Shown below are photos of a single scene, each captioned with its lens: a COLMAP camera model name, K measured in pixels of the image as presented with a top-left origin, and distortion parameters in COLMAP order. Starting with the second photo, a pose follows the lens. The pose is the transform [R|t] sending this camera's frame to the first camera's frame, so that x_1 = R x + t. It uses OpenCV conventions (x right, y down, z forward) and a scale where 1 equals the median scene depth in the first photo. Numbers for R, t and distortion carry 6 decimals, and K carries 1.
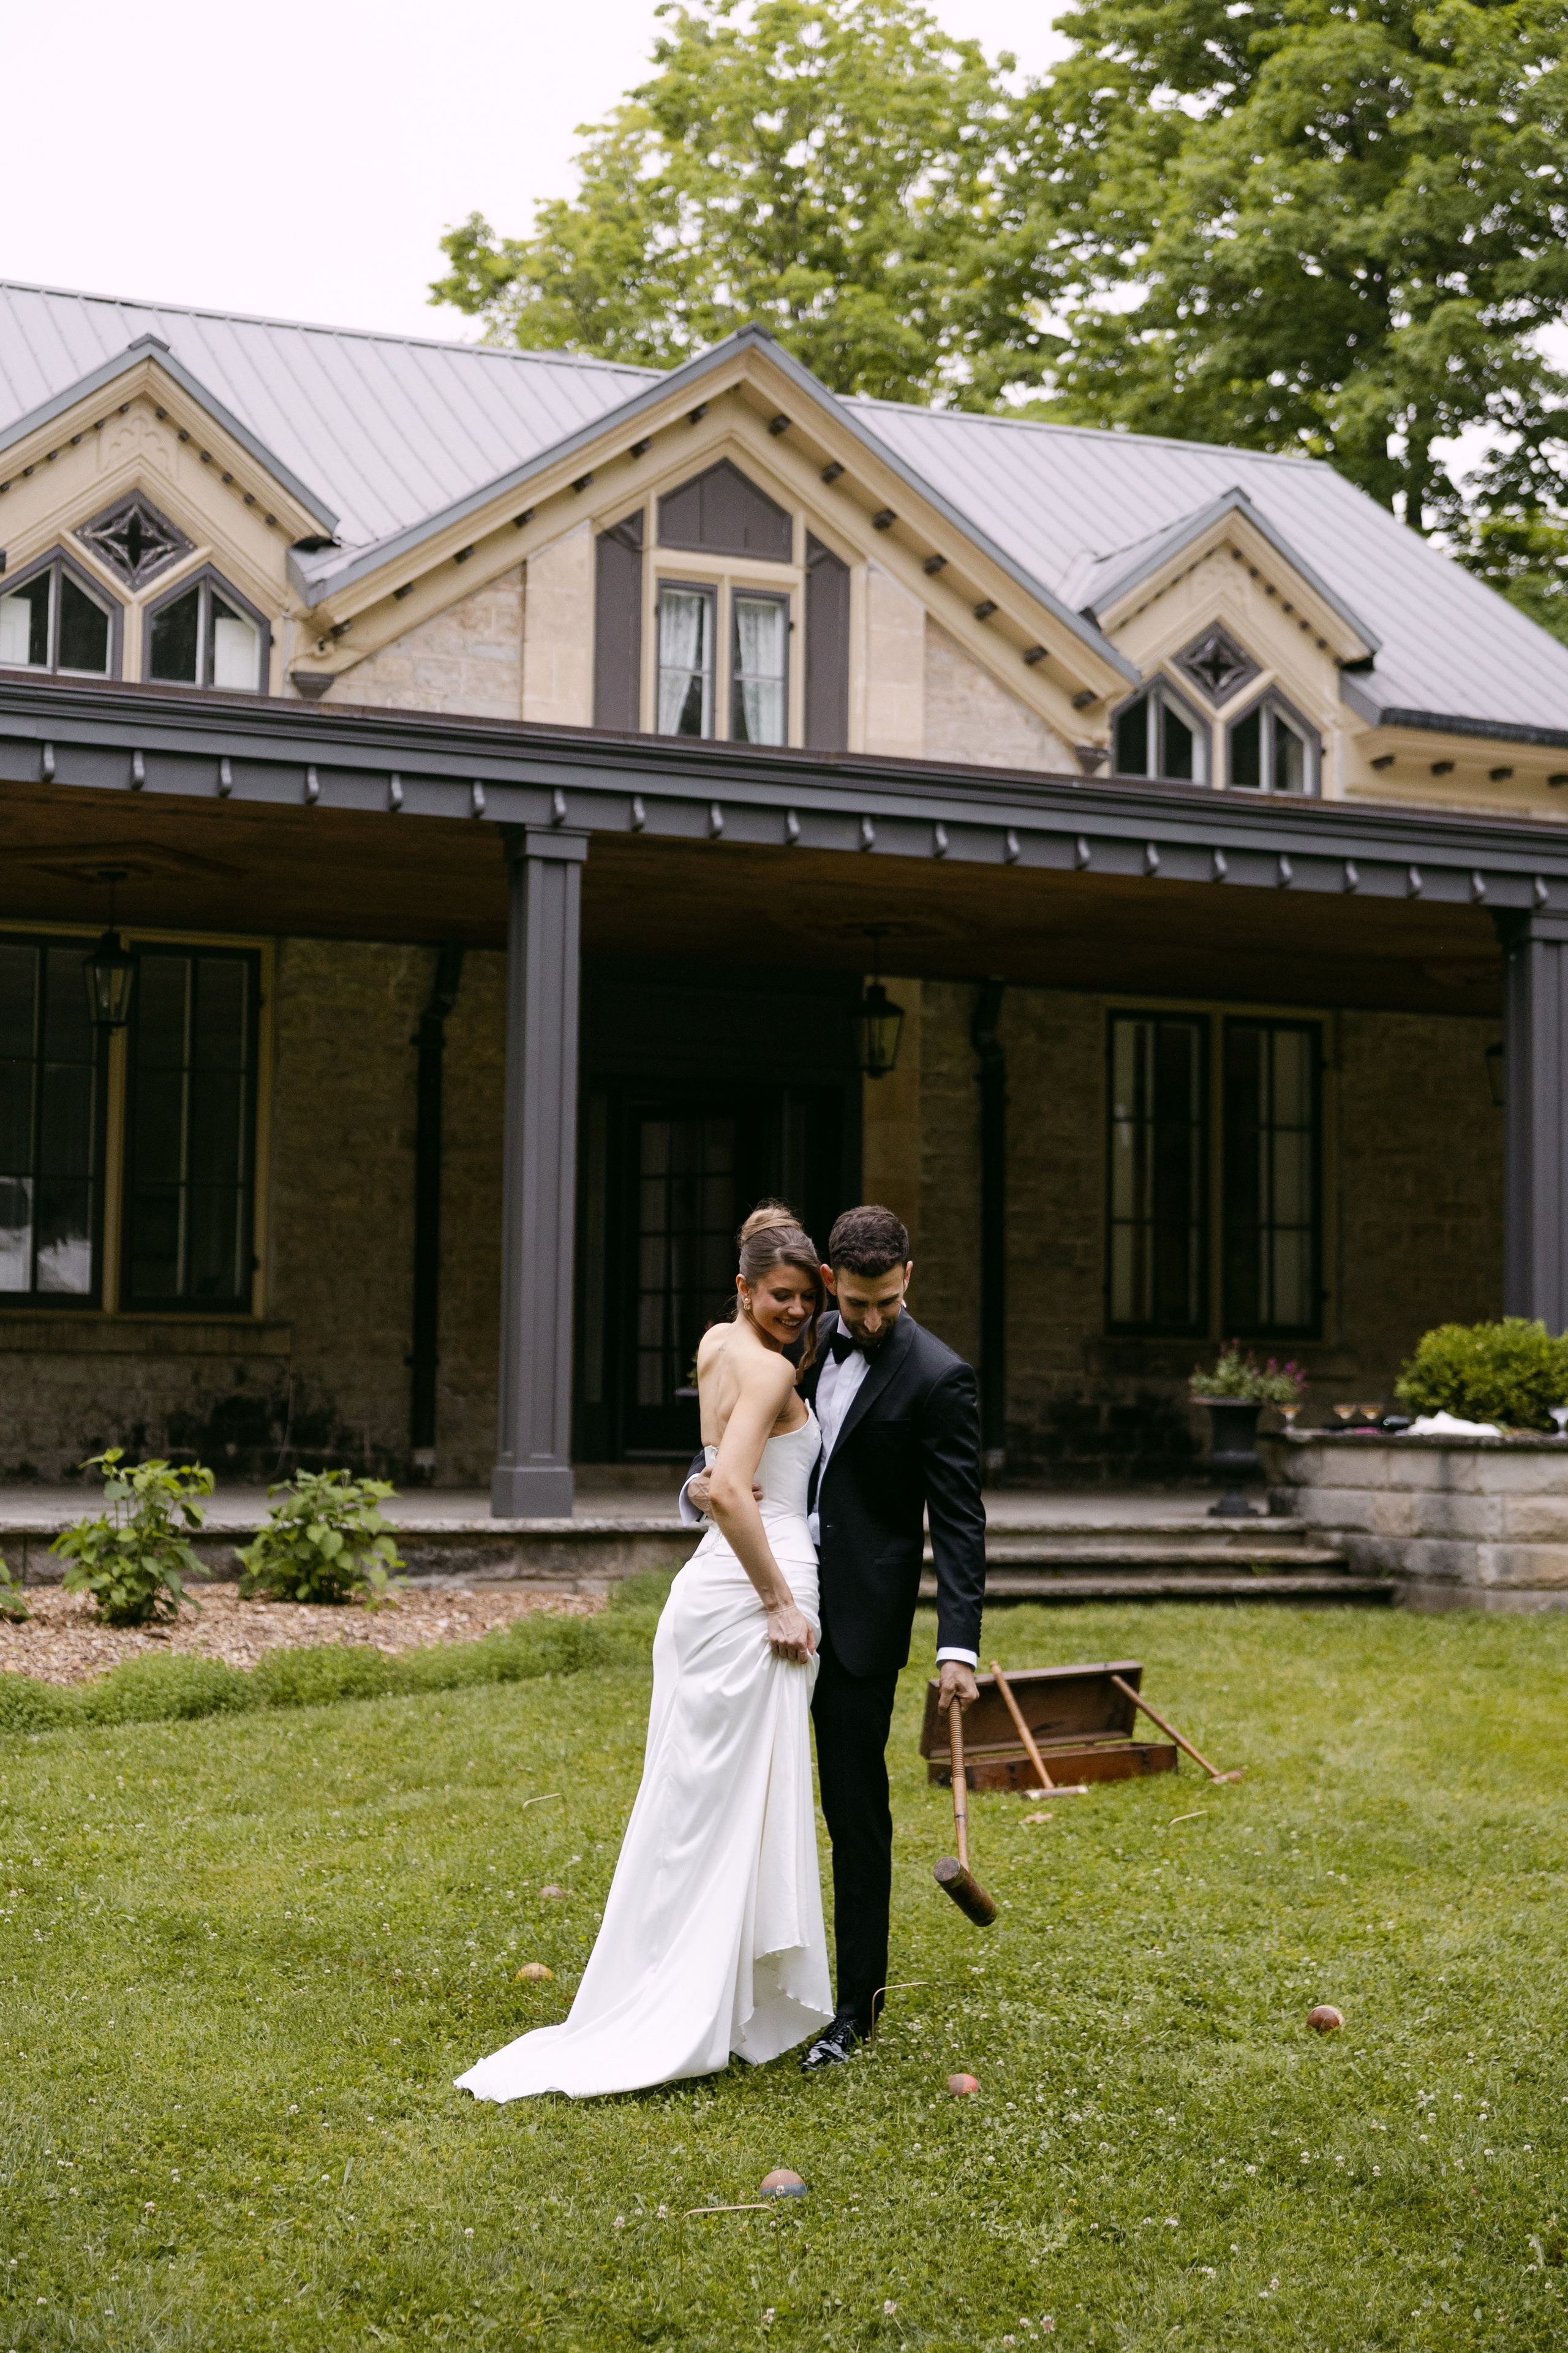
lens RADIAL K [[3522.1, 0, 783.7], [0, 3522.1, 1081.4], [0, 0, 1]] dist [0.005434, 0.055729]
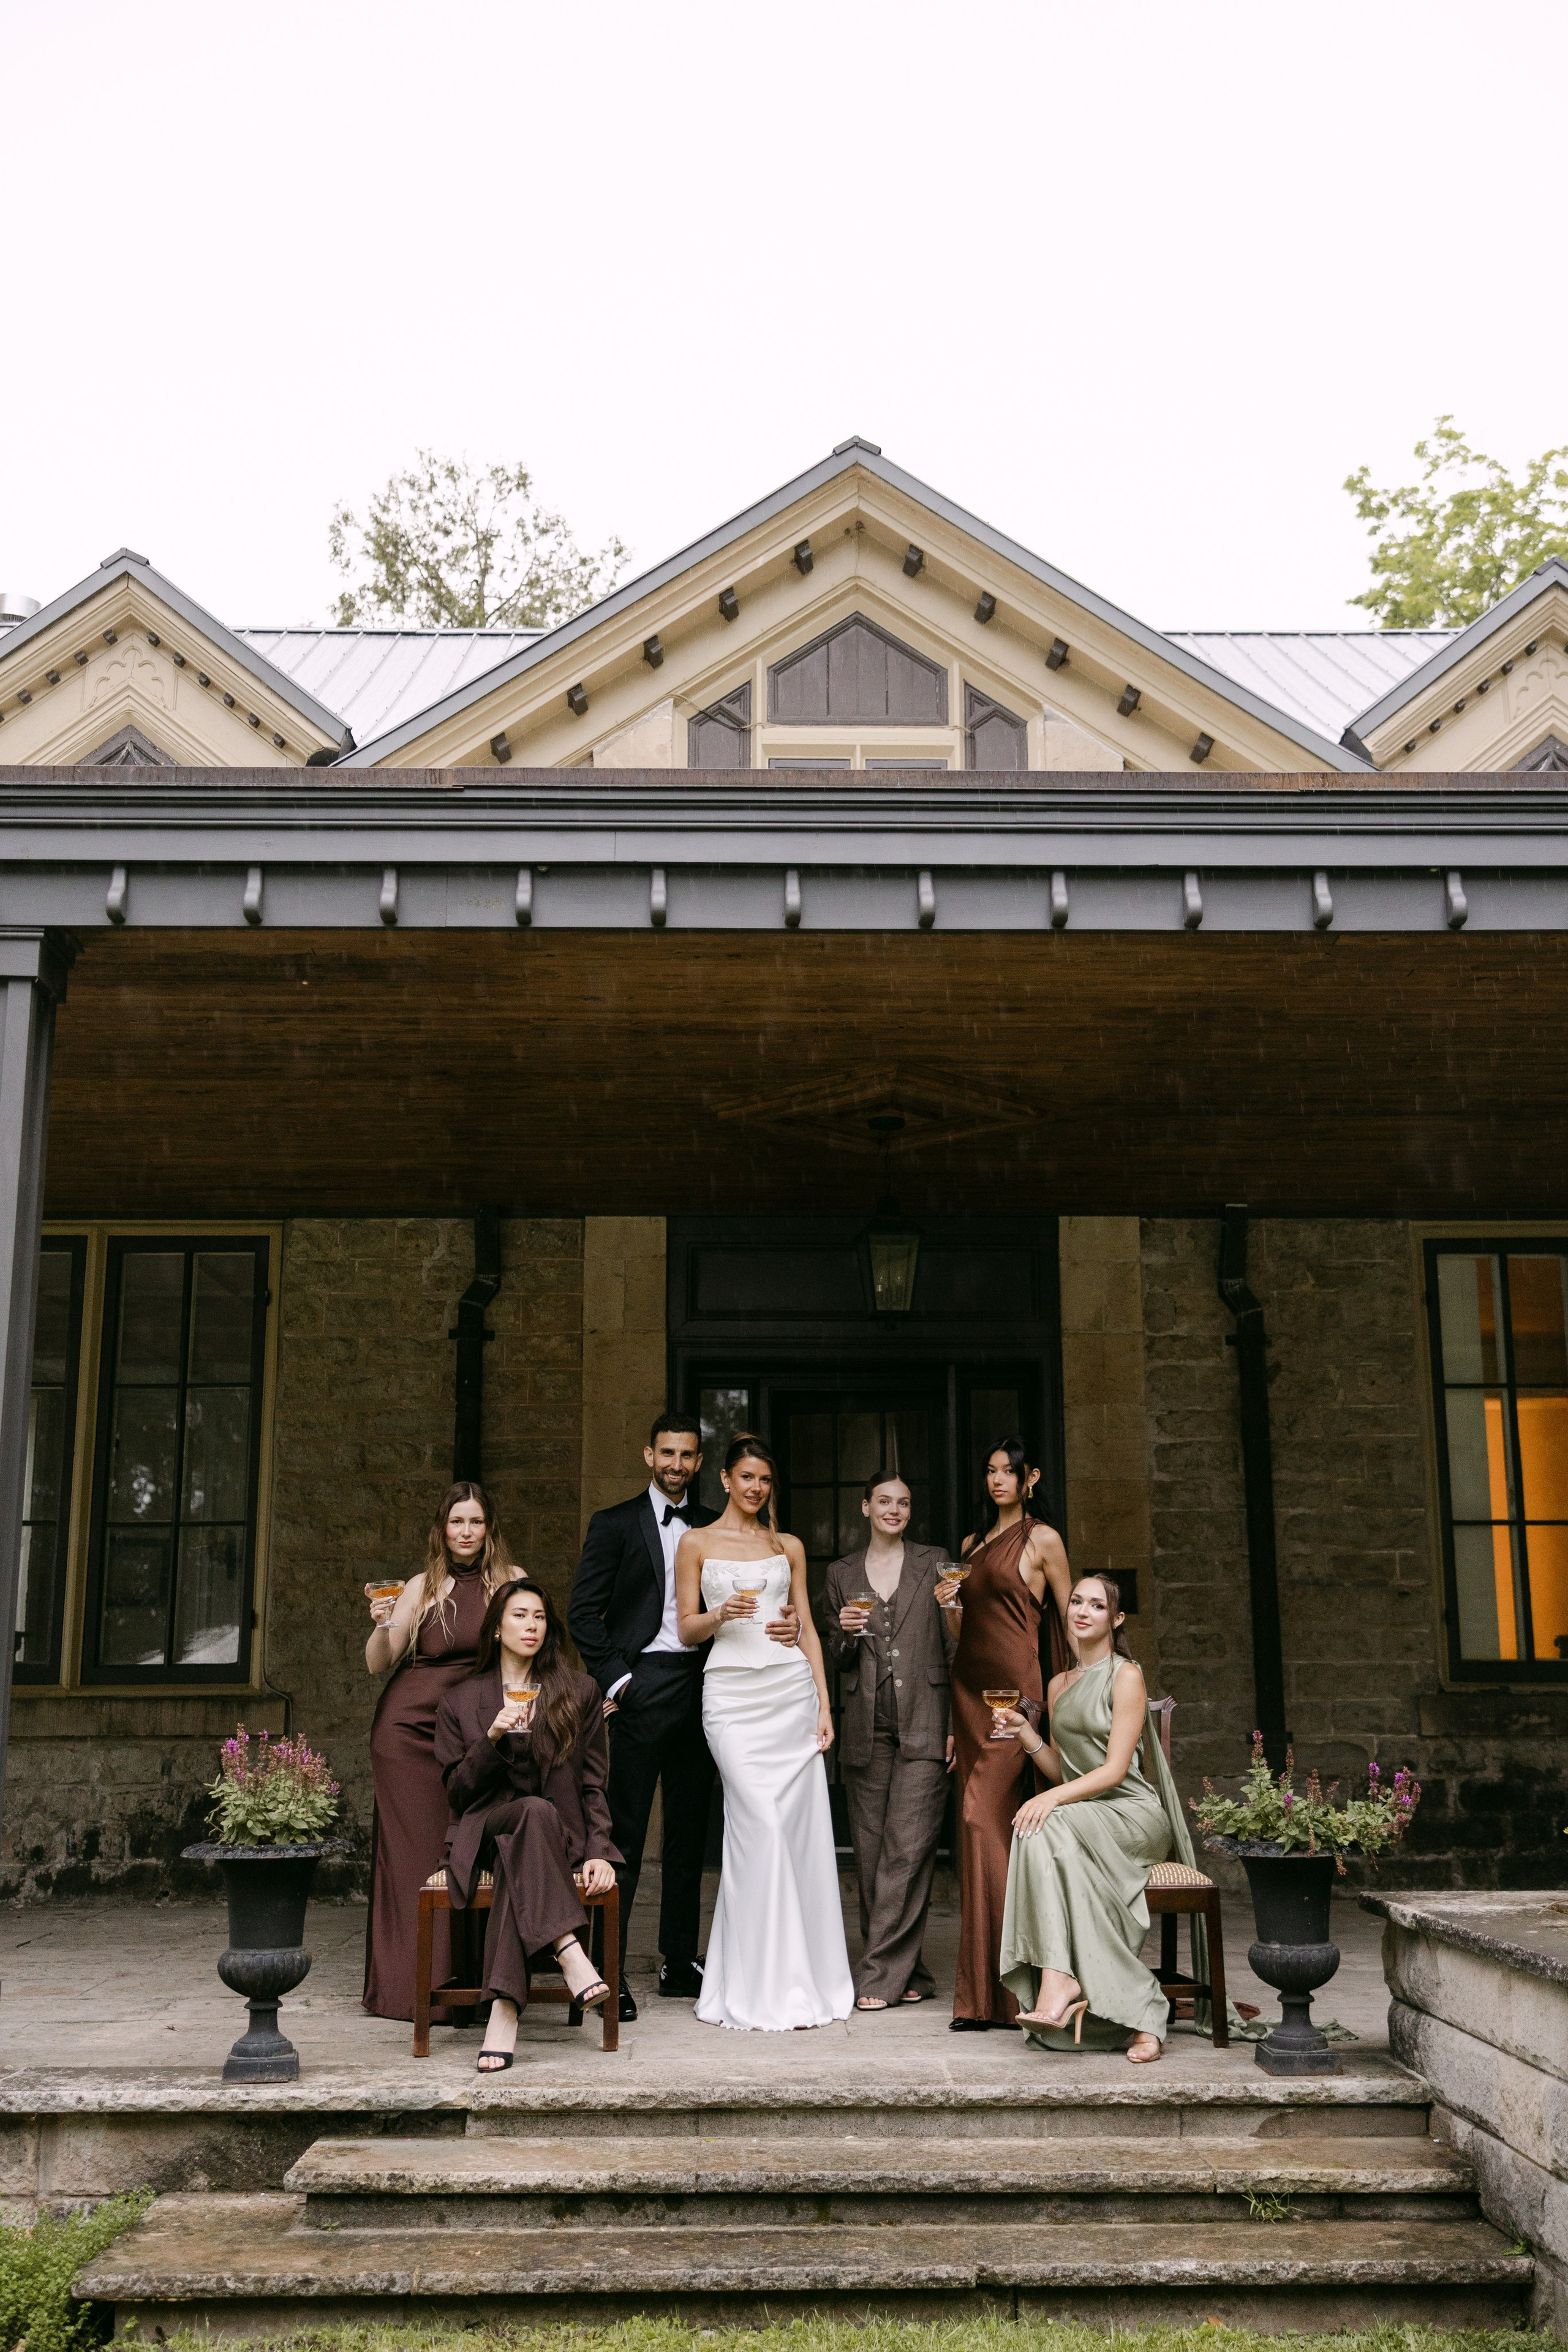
lens RADIAL K [[2340.6, 0, 795.4], [0, 2340.6, 1182.5], [0, 0, 1]] dist [0.037560, -0.010476]
pose [[0.919558, -0.096953, -0.380805, 0.174160], [0.051697, 0.990510, -0.127349, 0.026273], [0.389538, 0.097419, 0.915844, 0.524176]]
